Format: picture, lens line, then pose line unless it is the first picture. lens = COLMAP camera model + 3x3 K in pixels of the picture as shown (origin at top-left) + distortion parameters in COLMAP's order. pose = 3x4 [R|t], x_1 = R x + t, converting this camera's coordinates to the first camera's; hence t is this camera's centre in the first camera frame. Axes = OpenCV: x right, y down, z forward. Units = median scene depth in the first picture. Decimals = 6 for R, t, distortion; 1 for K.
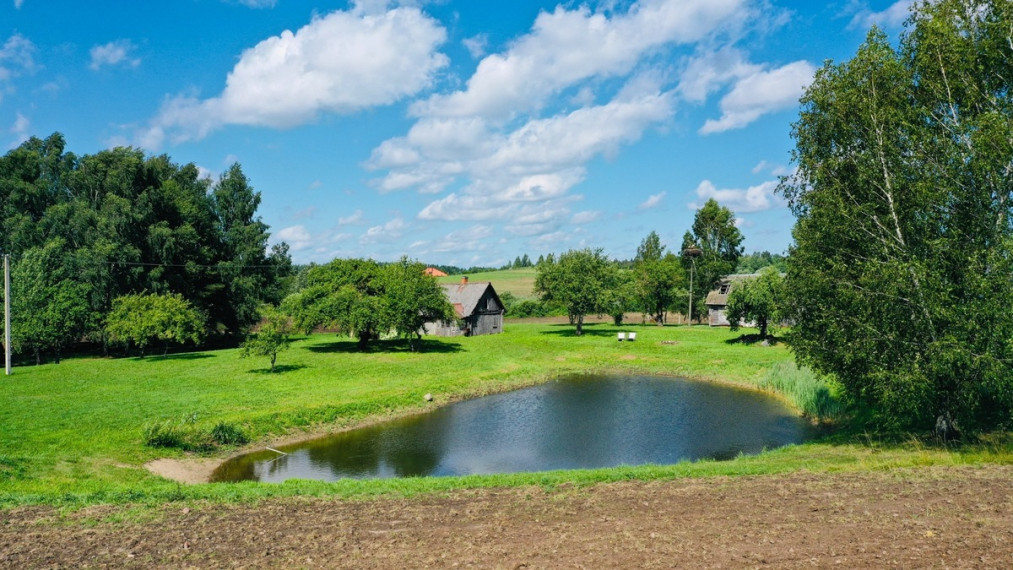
lens RADIAL K [[795.2, 0, 498.5], [0, 795.2, 293.4], [0, 0, 1]] dist [0.009388, -0.006431]
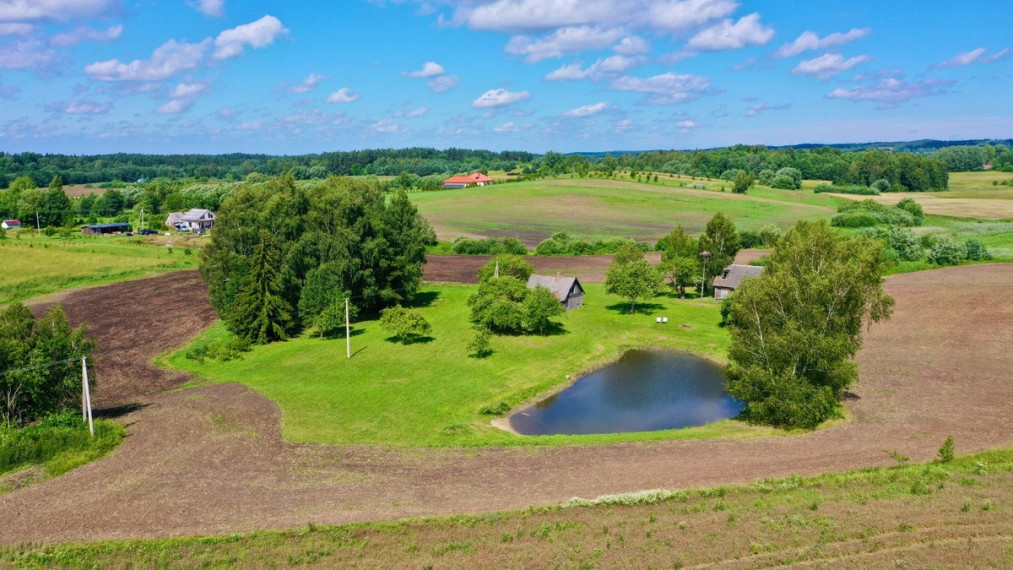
lens RADIAL K [[795.2, 0, 503.2], [0, 795.2, 290.4], [0, 0, 1]] dist [0.009388, -0.006431]
pose [[0.999701, 0.004318, -0.024078, -0.124791], [-0.000478, 0.987563, 0.157222, -0.252038], [0.024458, -0.157163, 0.987270, -0.613685]]
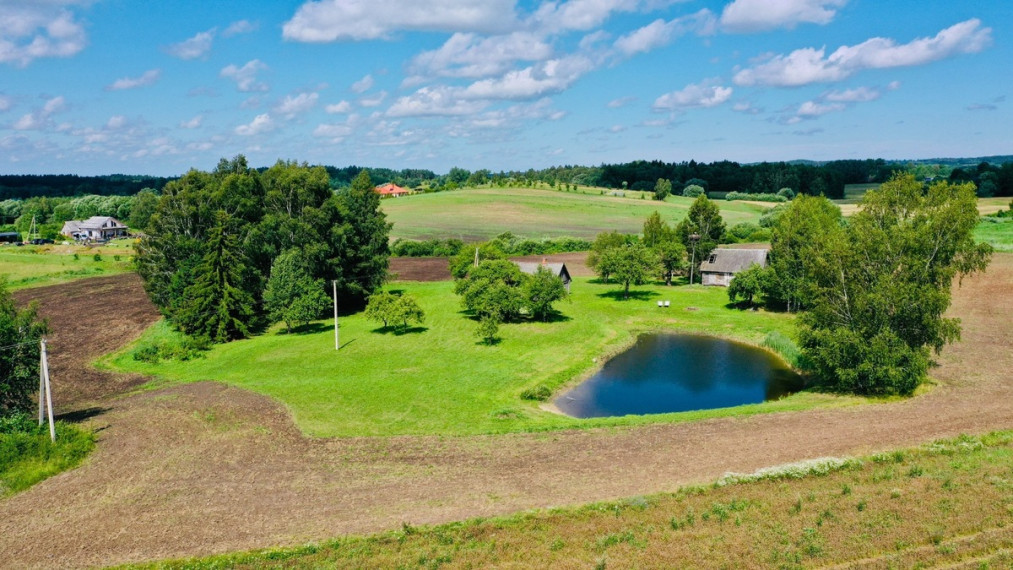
lens RADIAL K [[795.2, 0, 503.5], [0, 795.2, 286.7], [0, 0, 1]] dist [0.009388, -0.006431]
pose [[0.994028, -0.019483, 0.107368, -0.297602], [0.005908, 0.992097, 0.125330, -0.164888], [-0.108961, -0.123947, 0.986288, -0.474157]]
